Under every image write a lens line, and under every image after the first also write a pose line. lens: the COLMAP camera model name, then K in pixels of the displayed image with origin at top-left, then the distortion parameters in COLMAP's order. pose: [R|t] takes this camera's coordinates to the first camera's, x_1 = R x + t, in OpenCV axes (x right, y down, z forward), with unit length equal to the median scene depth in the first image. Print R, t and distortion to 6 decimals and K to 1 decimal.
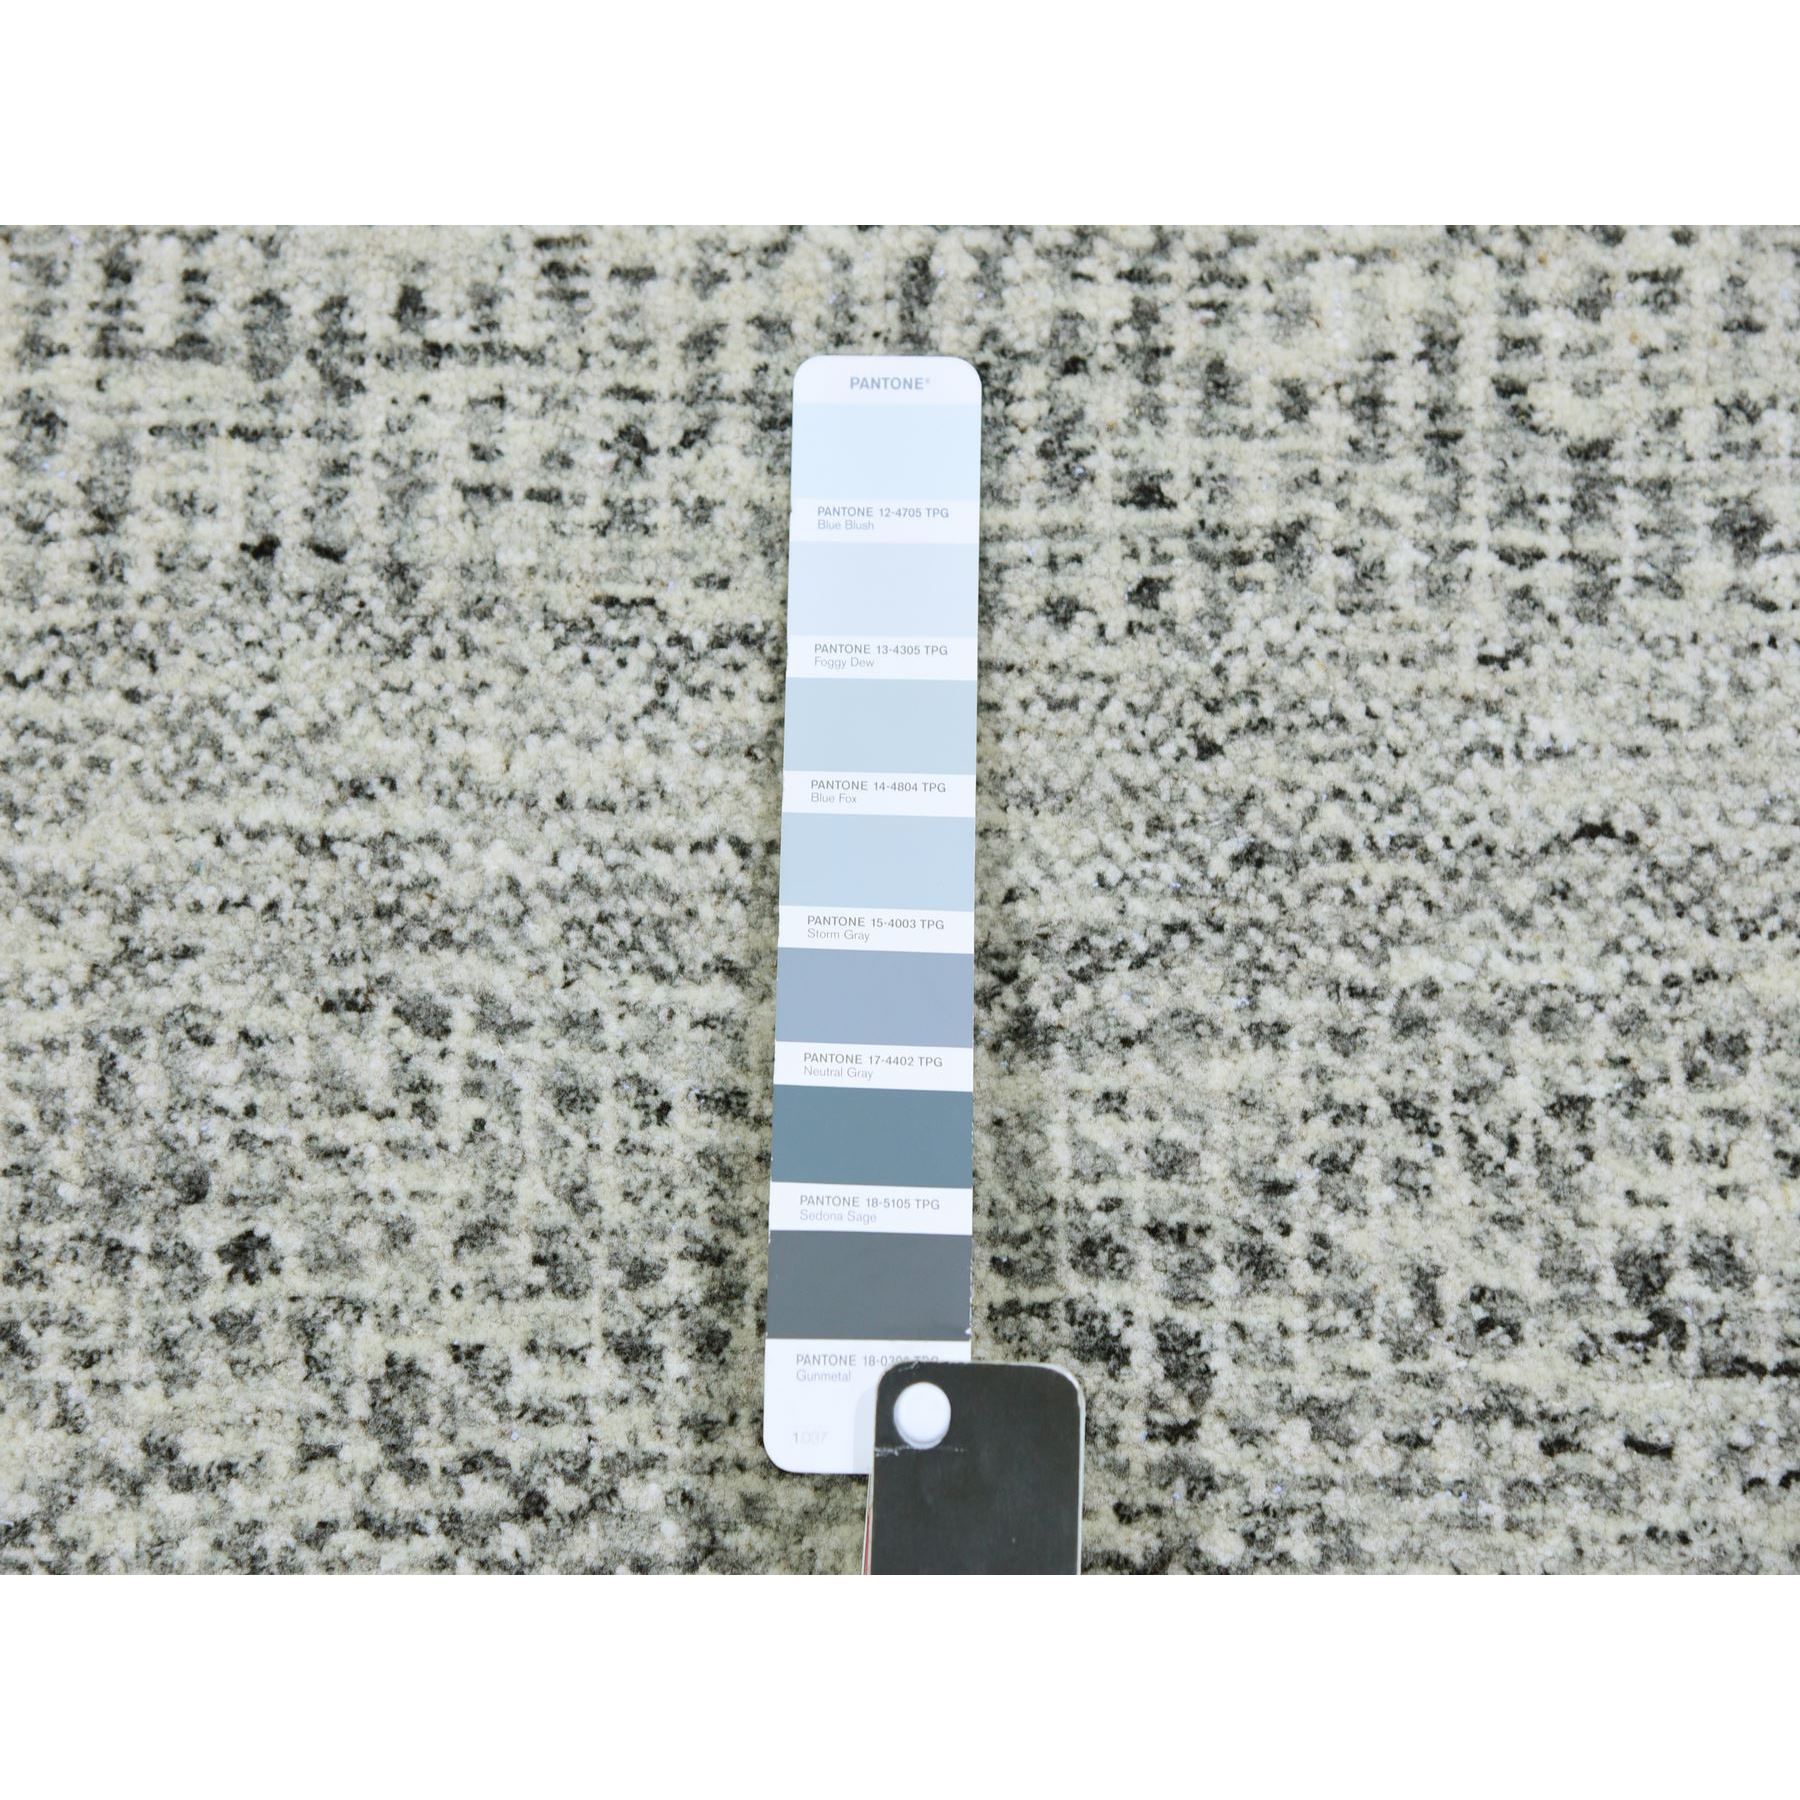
lens RADIAL K [[4962.4, 0, 889.9], [0, 4962.4, 896.4], [0, 0, 1]] dist [0.651223, 0.000000]
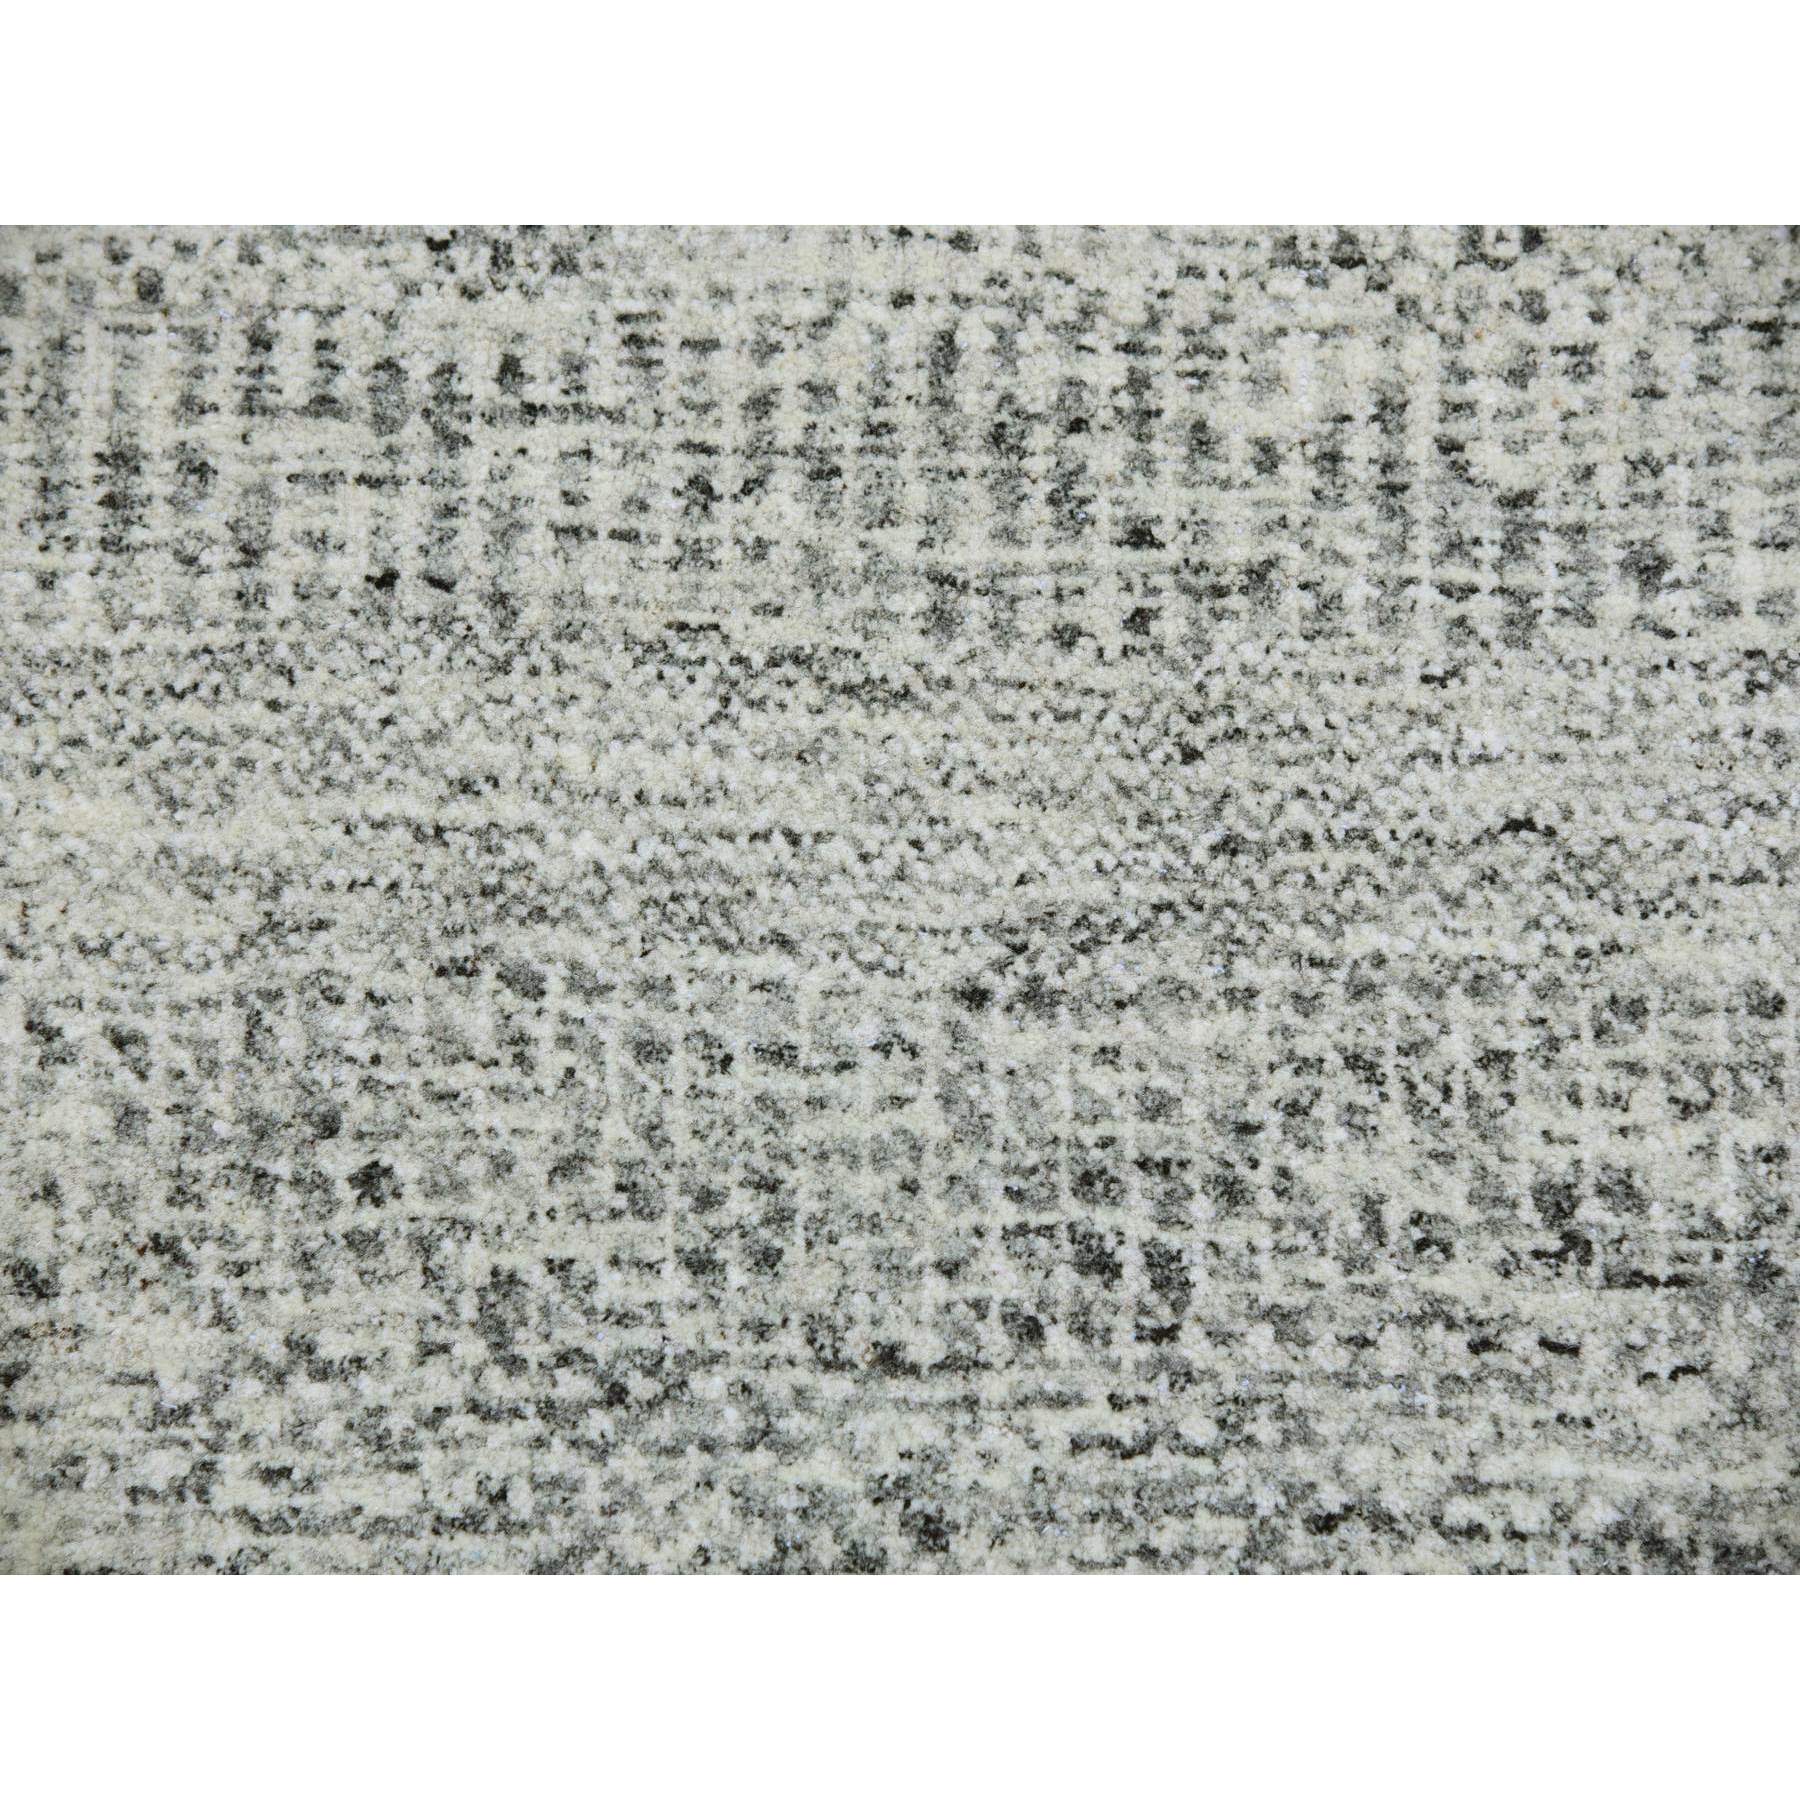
lens RADIAL K [[4962.4, 0, 918.7], [0, 4962.4, 891.8], [0, 0, 1]] dist [0.651223, 0.000000]
pose [[0.999994, 0.002981, 0.001735, -0.002177], [-0.002997, 0.999953, 0.009205, -0.007877], [-0.001707, -0.009210, 0.999956, -0.172503]]
